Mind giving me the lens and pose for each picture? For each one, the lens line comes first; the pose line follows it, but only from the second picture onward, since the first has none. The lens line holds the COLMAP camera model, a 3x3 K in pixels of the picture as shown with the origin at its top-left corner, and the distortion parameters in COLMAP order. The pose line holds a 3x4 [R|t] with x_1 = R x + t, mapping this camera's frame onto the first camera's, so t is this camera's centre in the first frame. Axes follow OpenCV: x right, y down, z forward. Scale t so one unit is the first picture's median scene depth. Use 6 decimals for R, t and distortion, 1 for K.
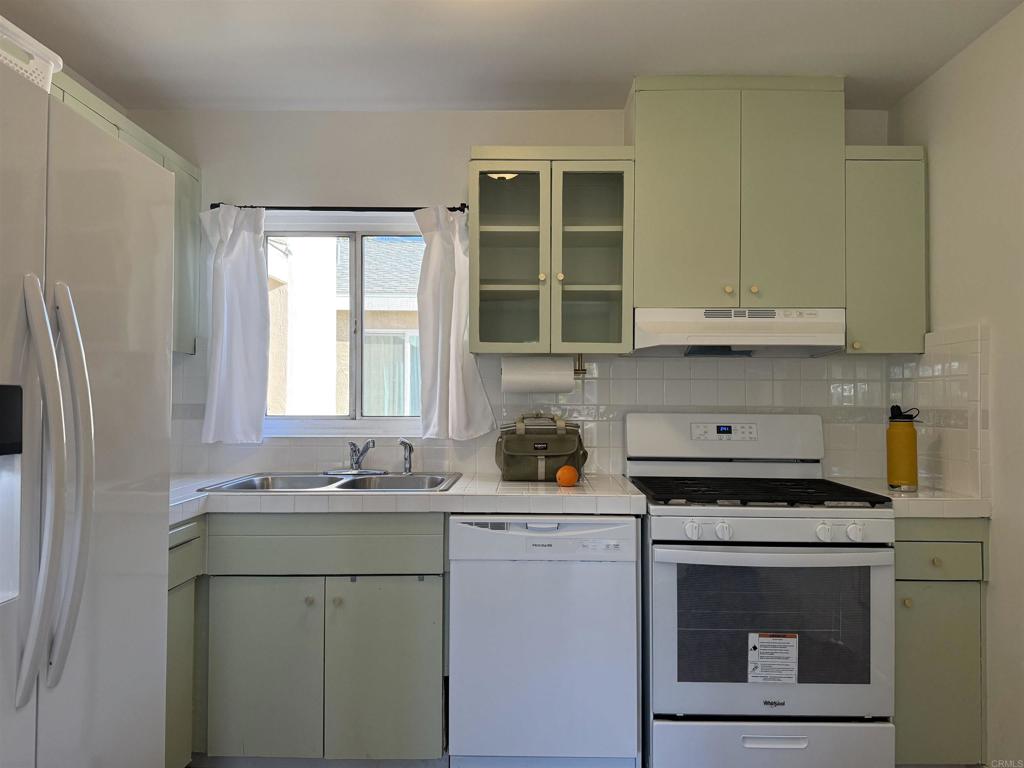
lens RADIAL K [[708.3, 0, 516.0], [0, 708.3, 390.0], [0, 0, 1]] dist [0.027951, -0.036416]
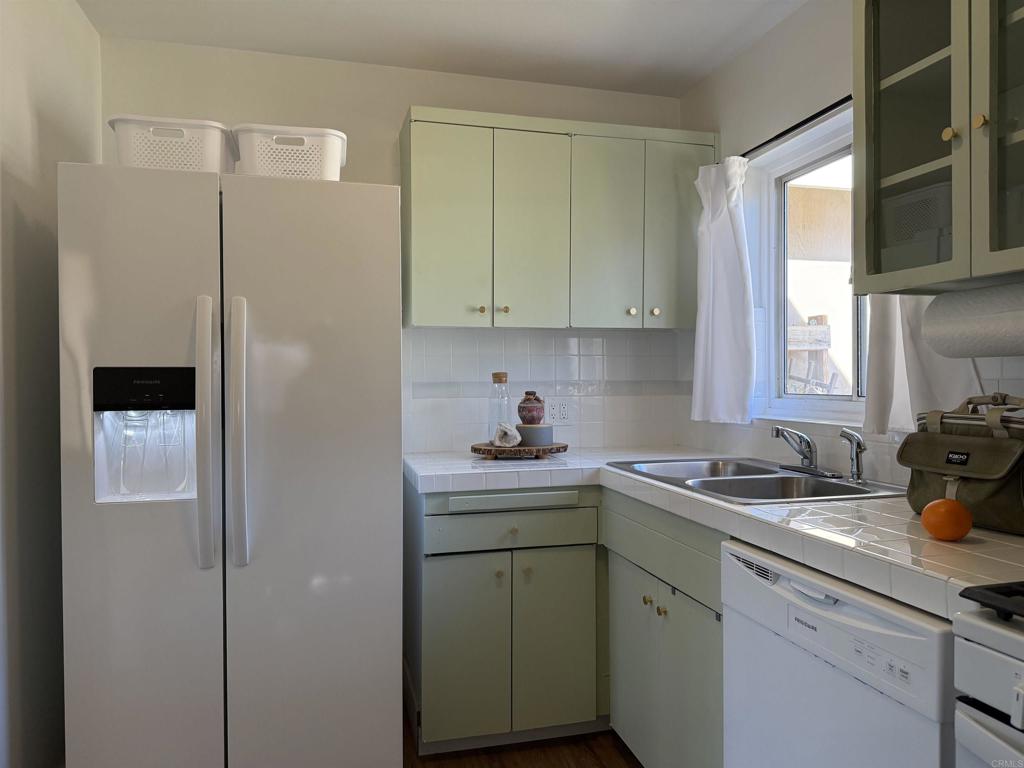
lens RADIAL K [[708.3, 0, 514.2], [0, 708.3, 379.2], [0, 0, 1]] dist [0.027951, -0.036416]
pose [[0.265891, -0.004808, -0.963991, 0.457114], [0.017865, 0.999840, -0.000059, 0.015027], [0.963838, -0.017206, 0.265934, 0.541862]]
